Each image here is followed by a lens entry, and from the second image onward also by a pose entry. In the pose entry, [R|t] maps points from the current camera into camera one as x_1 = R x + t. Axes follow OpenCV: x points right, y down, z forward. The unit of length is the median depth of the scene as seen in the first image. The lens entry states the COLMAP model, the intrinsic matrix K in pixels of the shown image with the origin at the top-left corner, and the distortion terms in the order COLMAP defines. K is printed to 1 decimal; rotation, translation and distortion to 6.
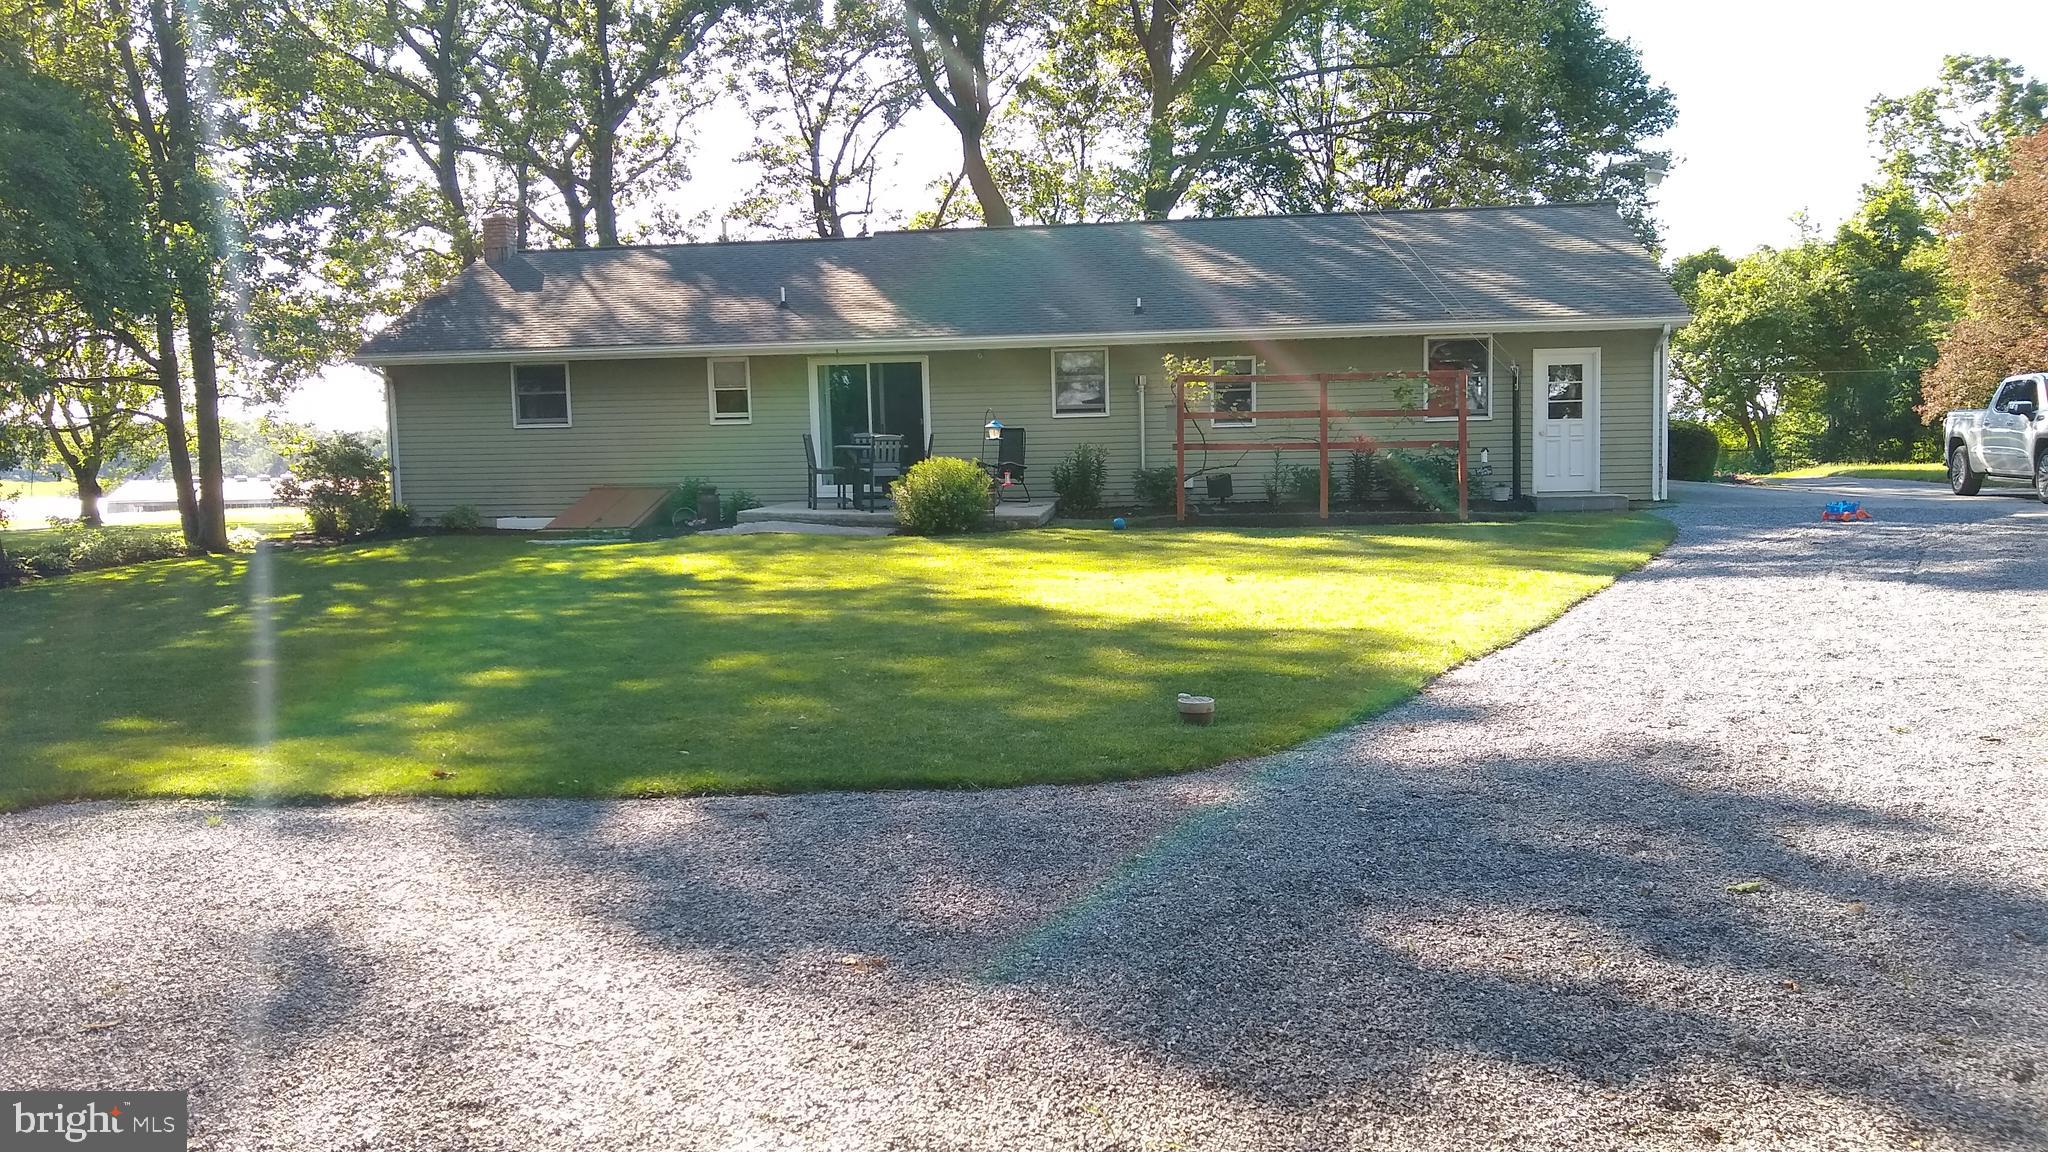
lens RADIAL K [[1578.0, 0, 1024.0], [0, 1578.0, 576.0], [0, 0, 1]] dist [0.042644, -0.132503]
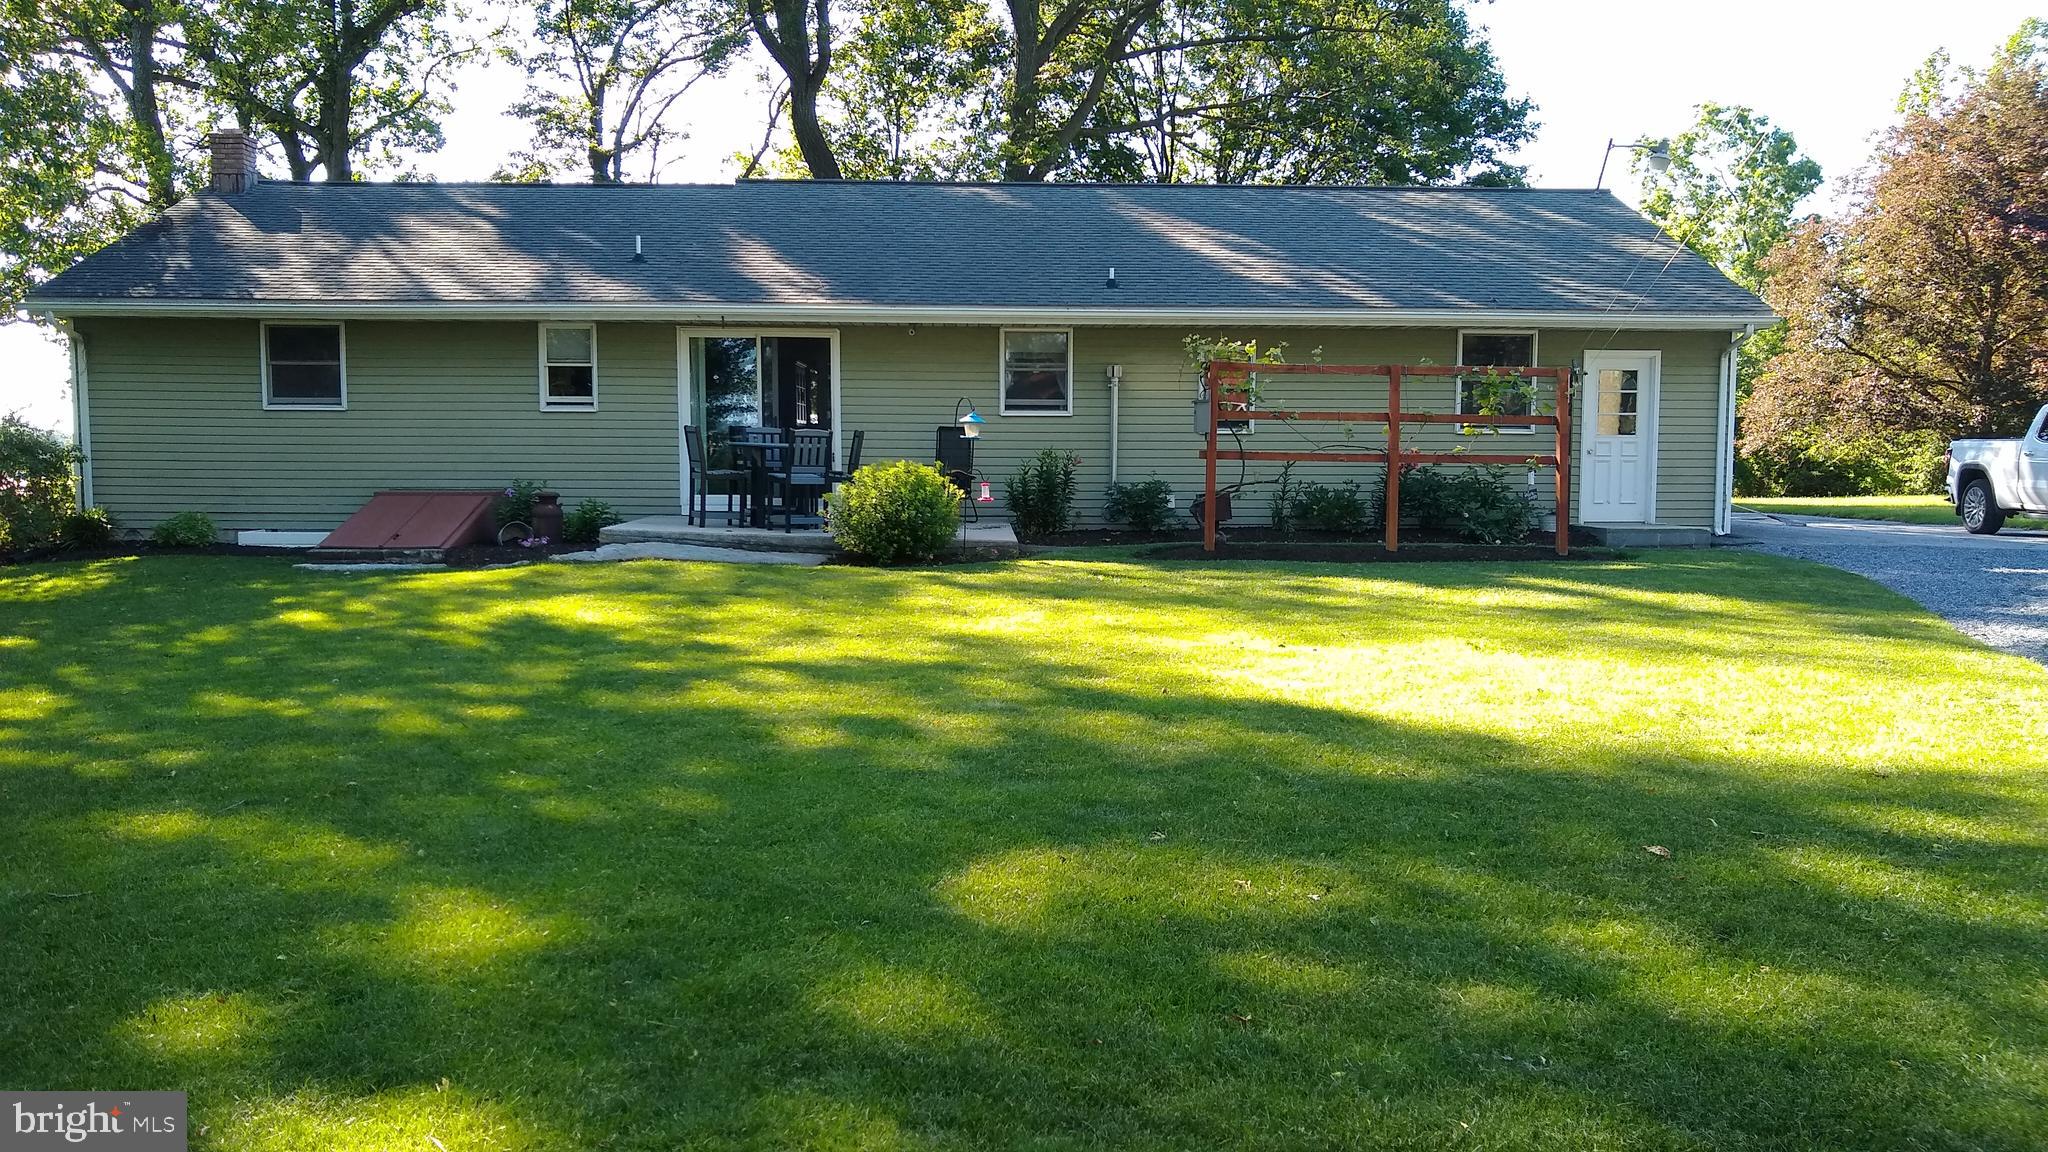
lens RADIAL K [[1579.1, 0, 1024.0], [0, 1579.1, 576.0], [0, 0, 1]] dist [-0.002978, -0.004443]
pose [[0.983770, 0.012649, 0.178987, -0.108579], [-0.010506, 0.999861, -0.012916, -0.010384], [-0.179126, 0.010826, 0.983767, 0.225807]]
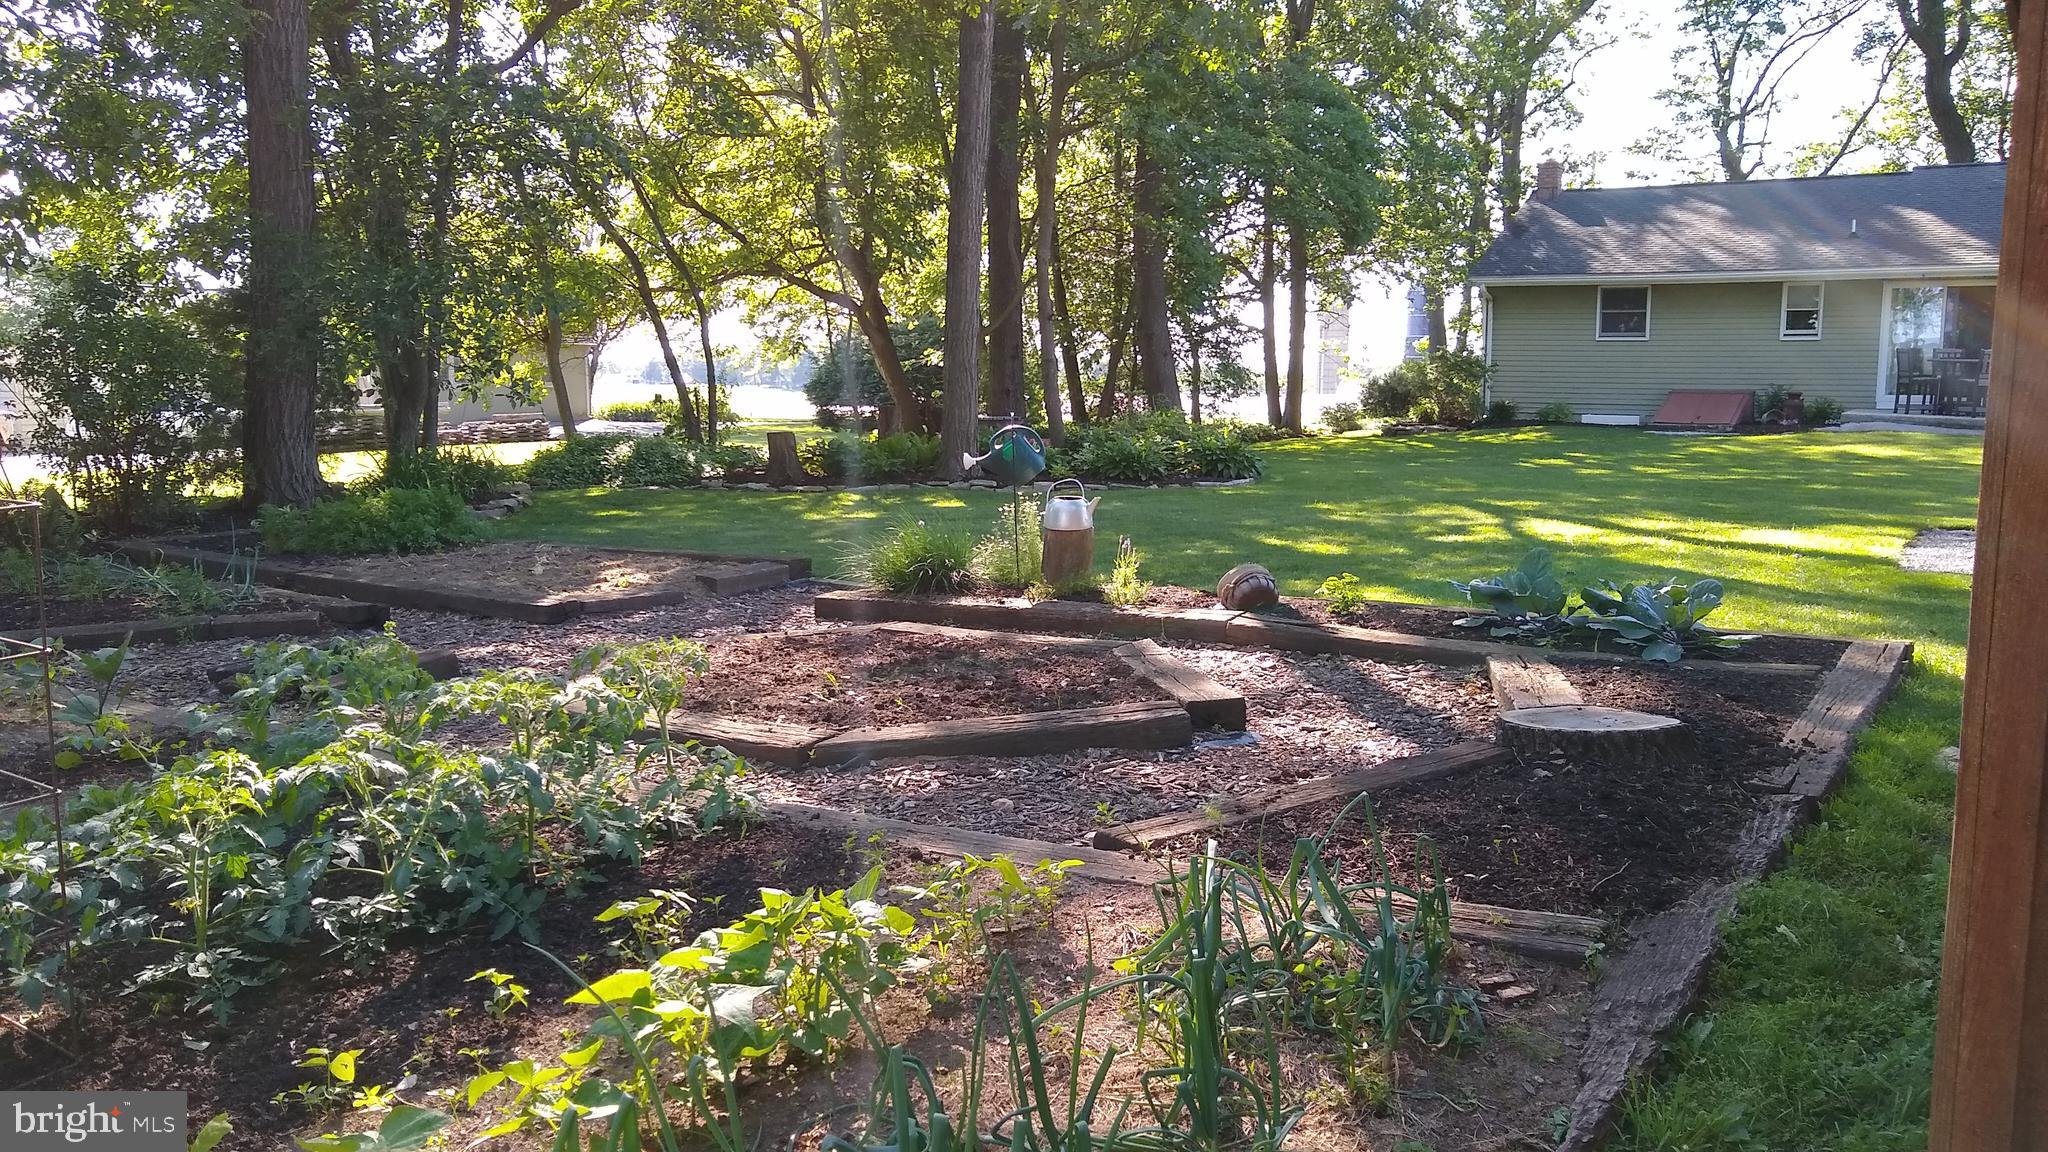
lens RADIAL K [[1578.0, 0, 1024.0], [0, 1578.0, 576.0], [0, 0, 1]] dist [0.042644, -0.132503]
pose [[0.912664, 0.076675, -0.401453, -0.232514], [-0.060592, 0.996774, 0.052629, 0.049586], [0.404194, -0.023708, 0.914366, -0.285717]]
